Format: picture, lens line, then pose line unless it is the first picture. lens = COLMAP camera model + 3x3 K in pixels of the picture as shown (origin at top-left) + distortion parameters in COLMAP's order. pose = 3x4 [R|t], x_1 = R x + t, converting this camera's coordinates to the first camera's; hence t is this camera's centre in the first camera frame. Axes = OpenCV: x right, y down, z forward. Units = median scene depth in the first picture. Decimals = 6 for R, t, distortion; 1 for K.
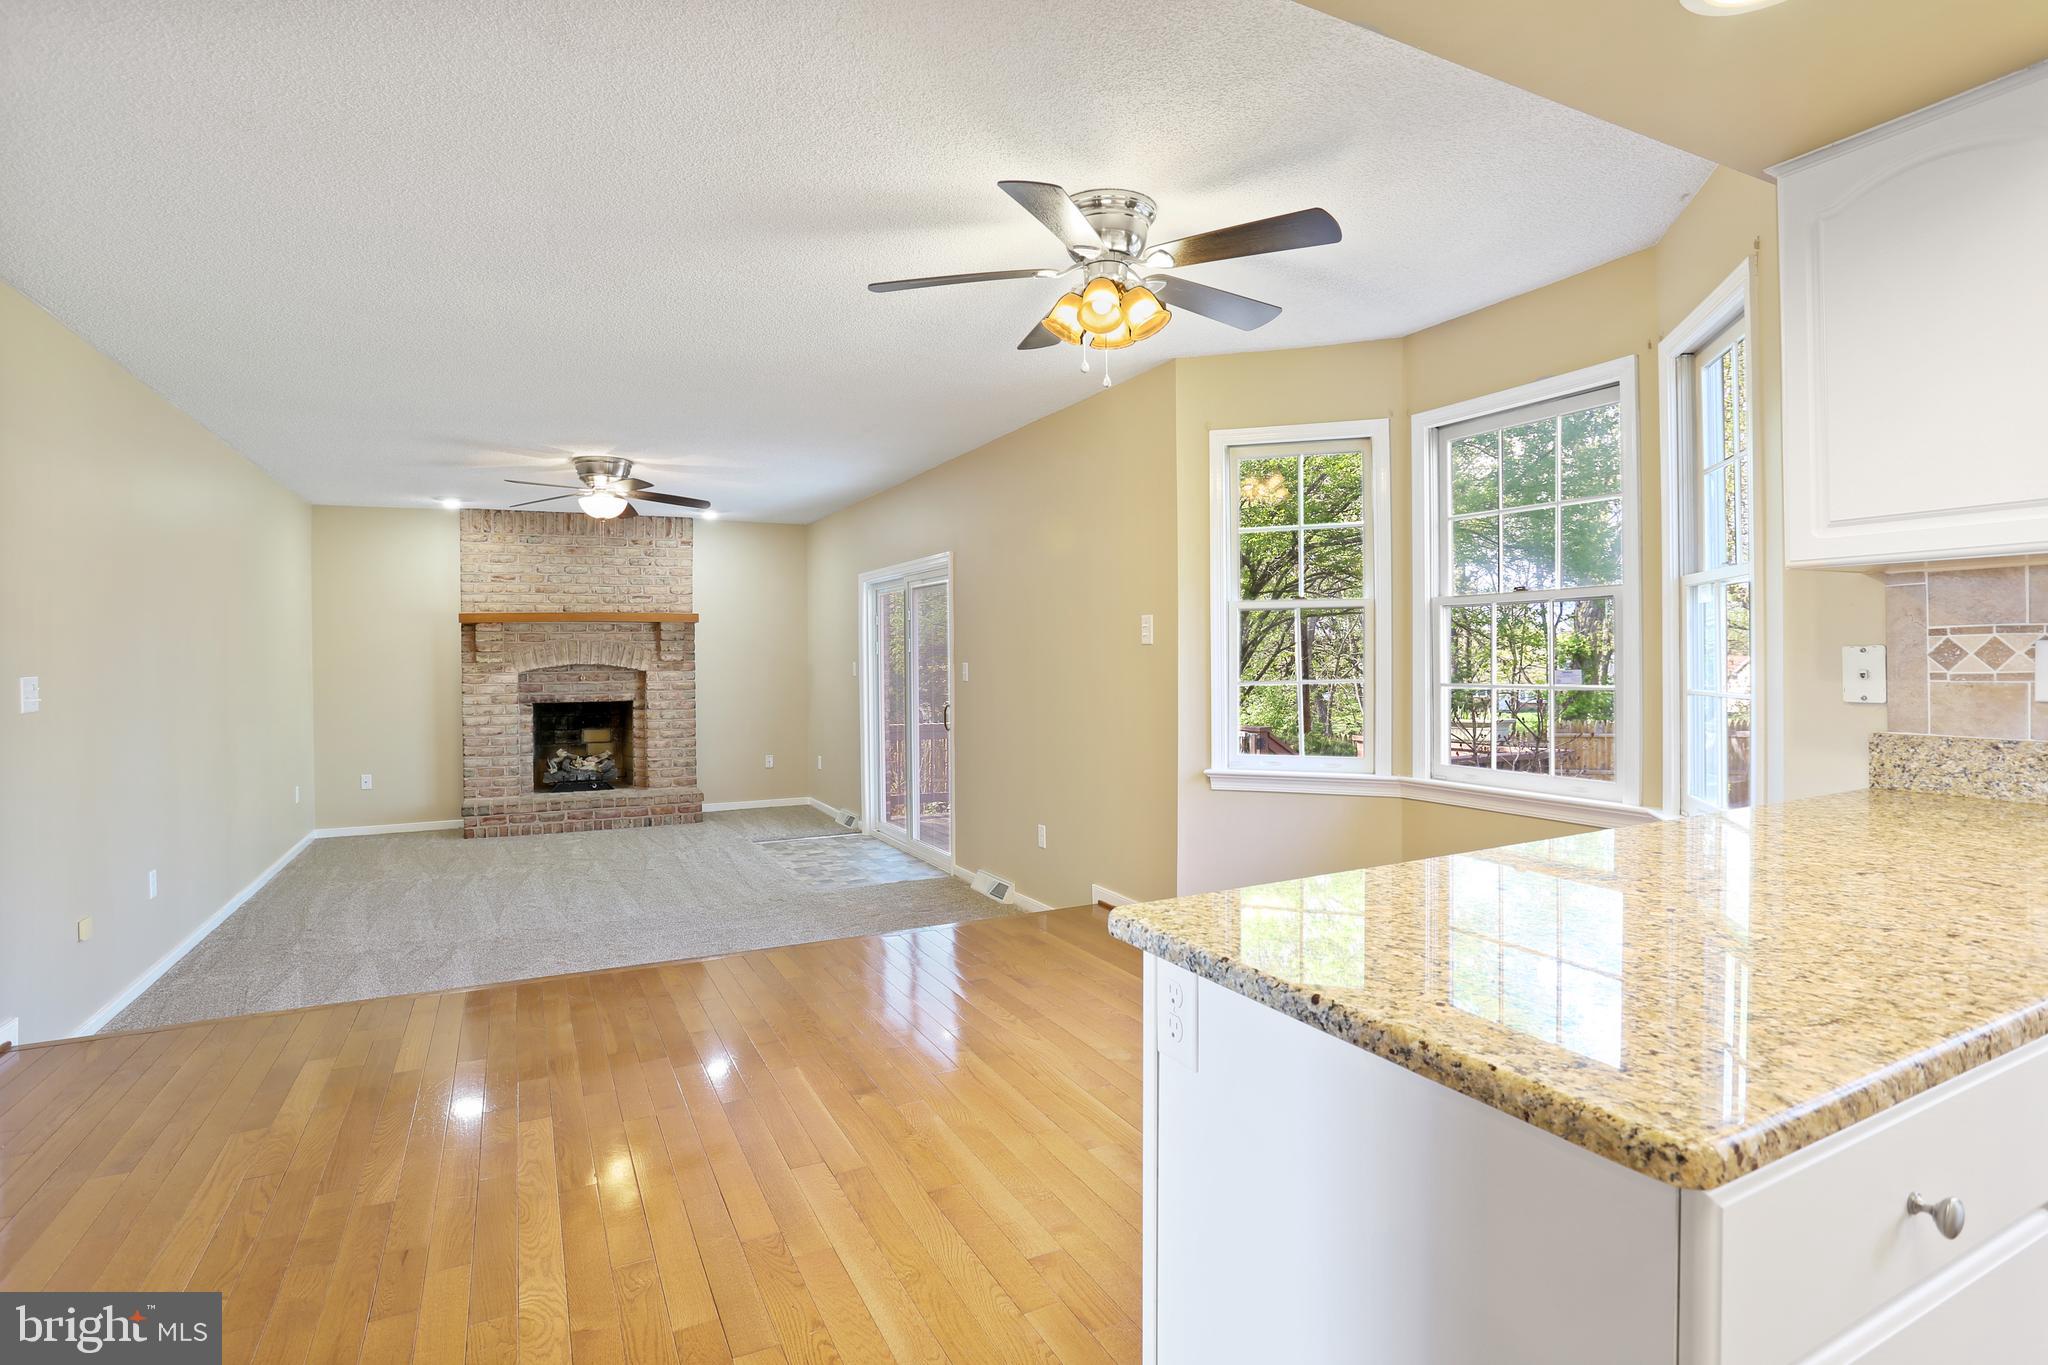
lens RADIAL K [[1020.5, 0, 1021.9], [0, 1020.5, 665.1], [0, 0, 1]] dist [-0.066823, 0.022699]
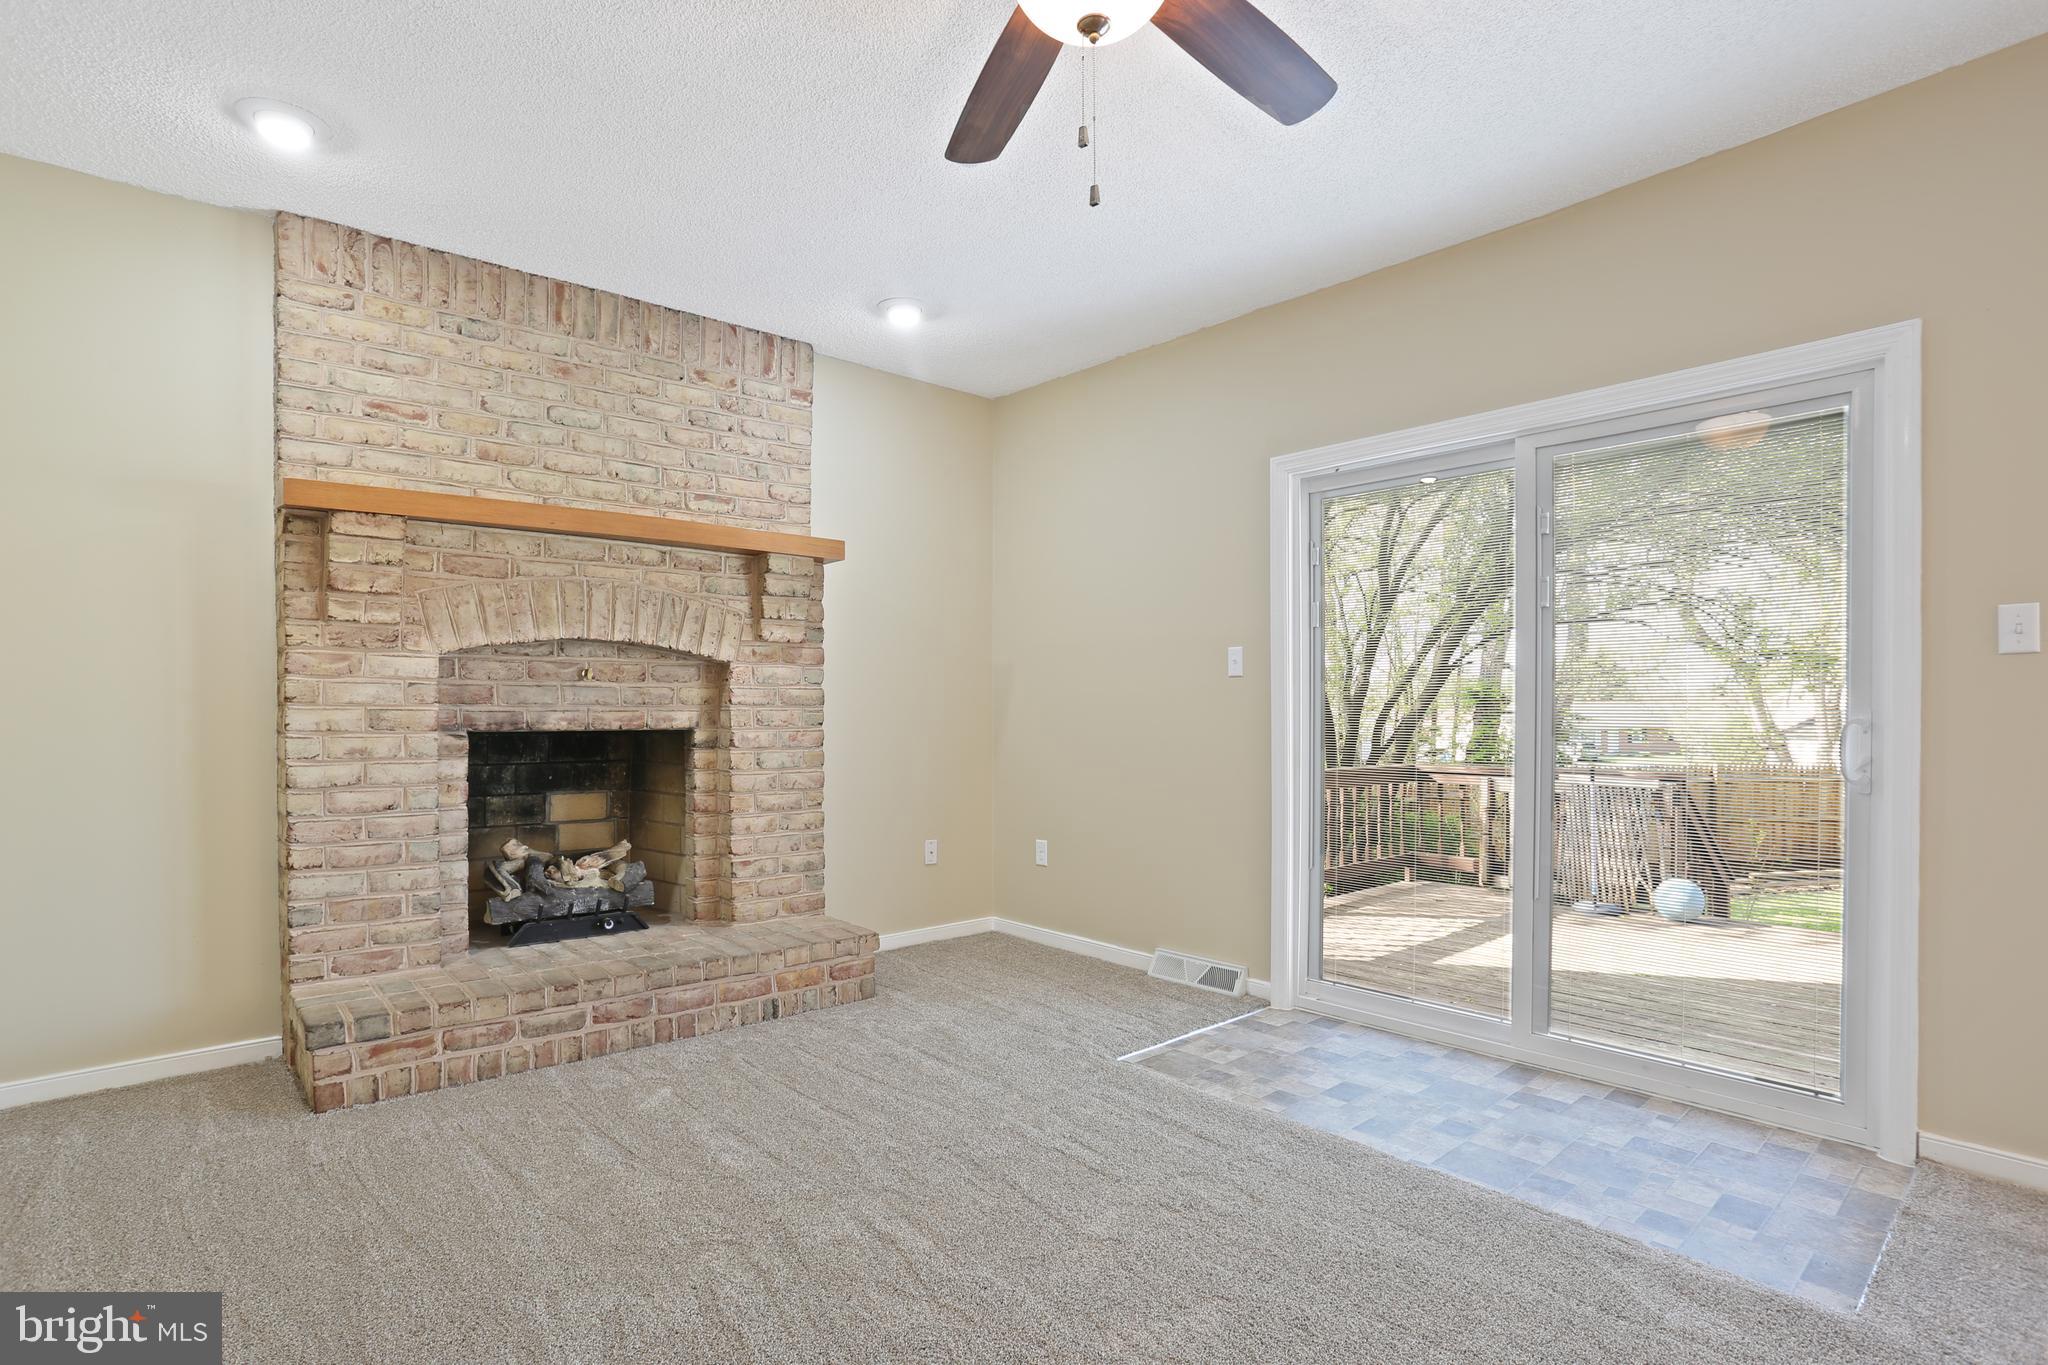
lens RADIAL K [[1020.5, 0, 1046.2], [0, 1020.5, 730.2], [0, 0, 1]] dist [-0.066823, 0.022699]
pose [[0.968286, 0.004574, 0.249801, -0.356156], [-0.007152, 0.999930, 0.009413, 0.031414], [-0.249741, -0.010901, 0.968251, 0.543972]]
